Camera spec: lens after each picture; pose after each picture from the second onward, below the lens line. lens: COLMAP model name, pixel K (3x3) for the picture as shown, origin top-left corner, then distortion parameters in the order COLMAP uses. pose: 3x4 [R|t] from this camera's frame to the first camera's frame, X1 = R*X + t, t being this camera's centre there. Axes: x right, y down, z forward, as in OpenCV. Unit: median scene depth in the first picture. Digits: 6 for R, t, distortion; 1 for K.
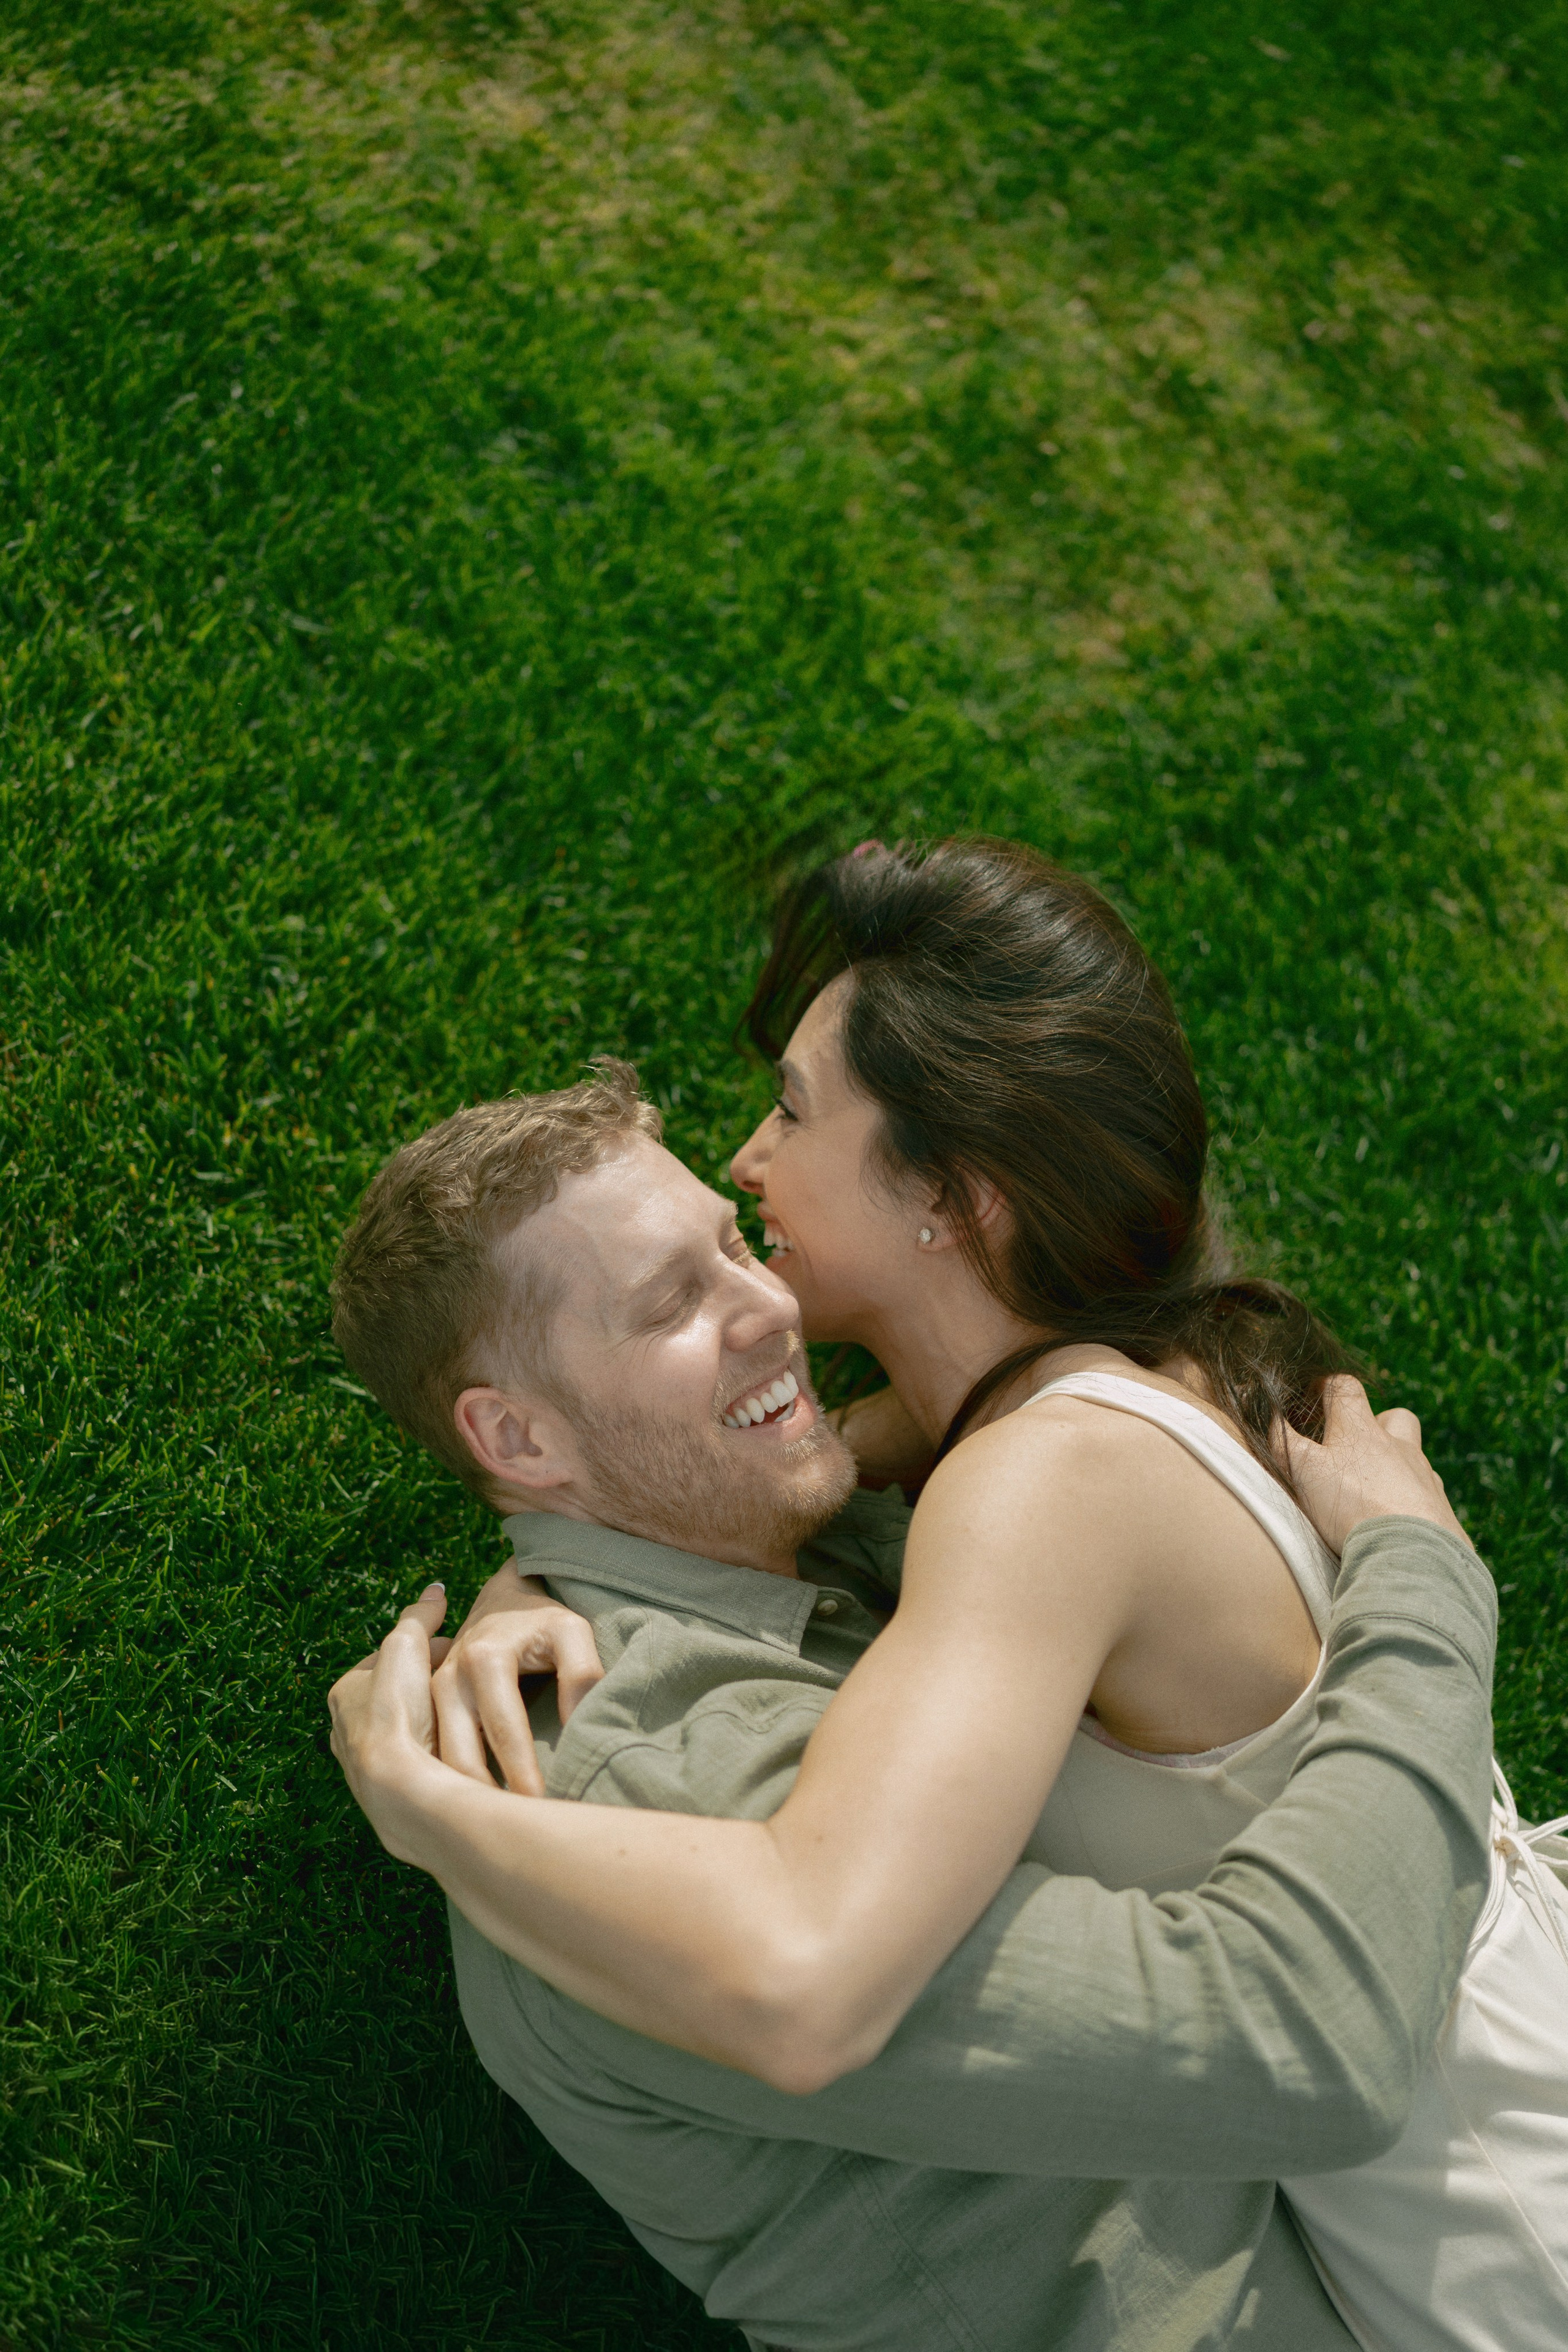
lens RADIAL K [[2939.6, 0, 784.0], [0, 2939.6, 1176.0], [0, 0, 1]] dist [-0.007745, 0.057800]
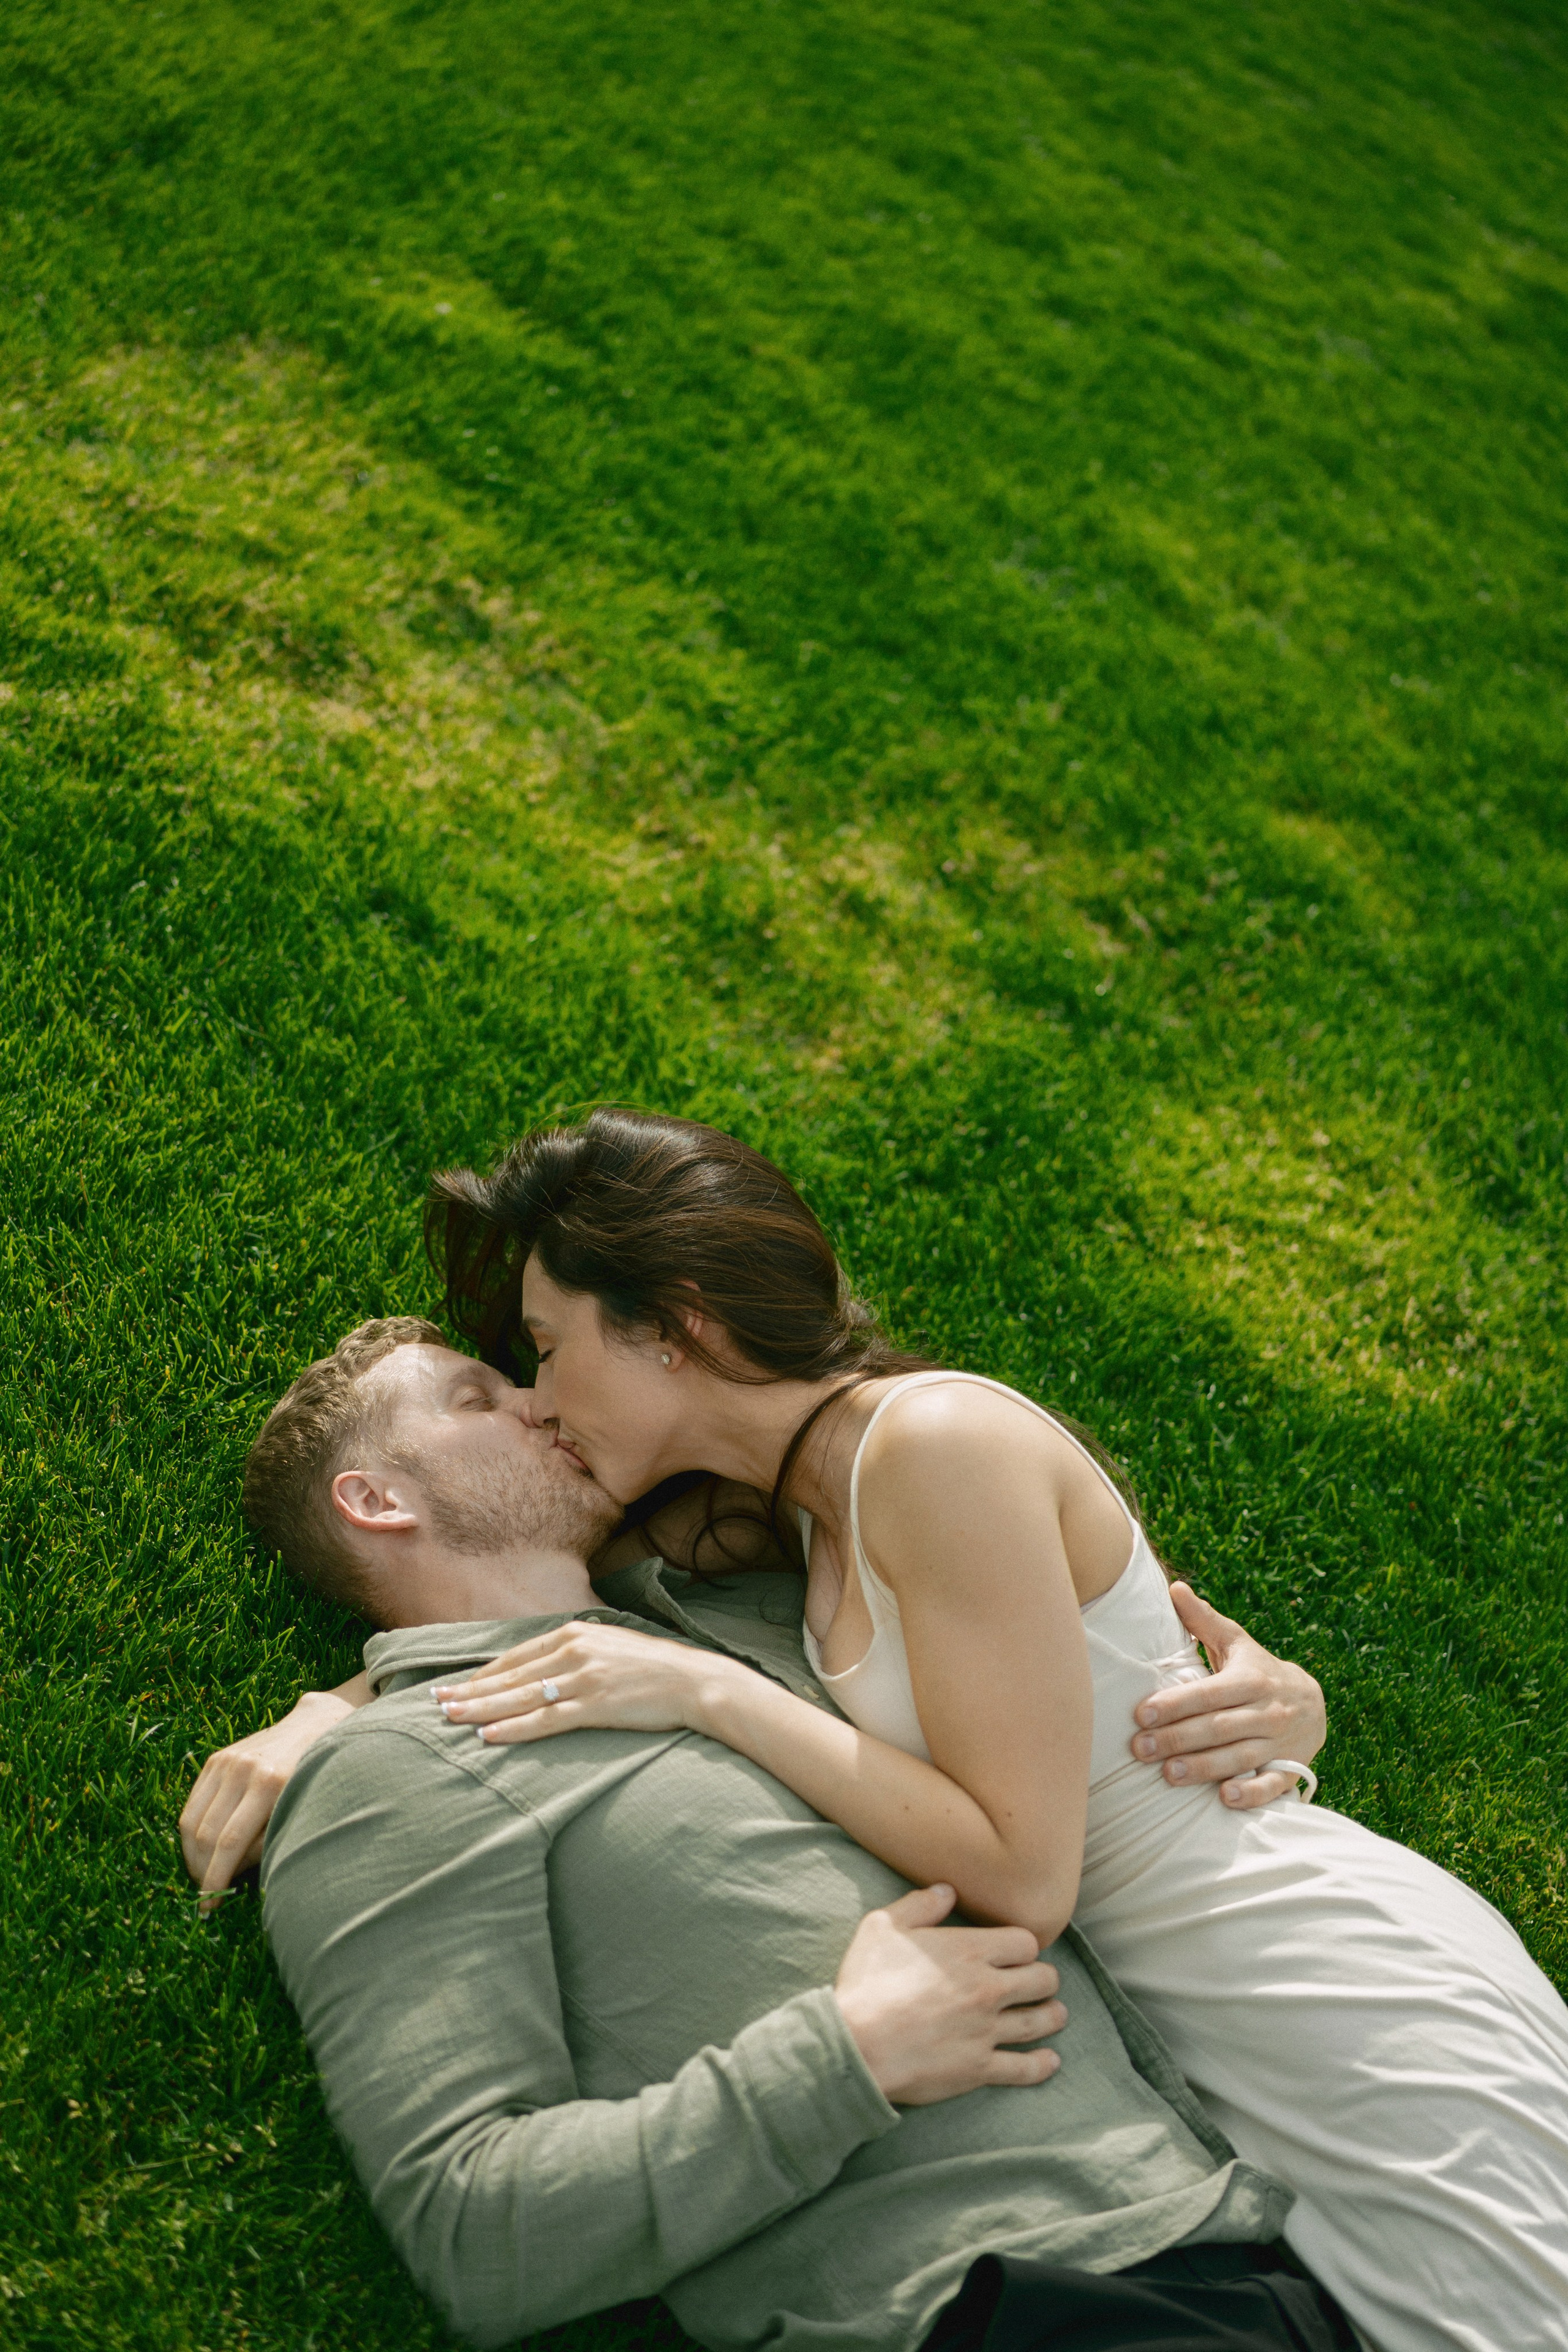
lens RADIAL K [[2939.6, 0, 784.0], [0, 2939.6, 1176.0], [0, 0, 1]] dist [-0.007745, 0.057800]
pose [[0.987277, -0.054521, 0.149373, -0.111133], [0.097213, 0.950335, -0.295657, 0.257152], [-0.125835, 0.306416, 0.943544, -0.227600]]
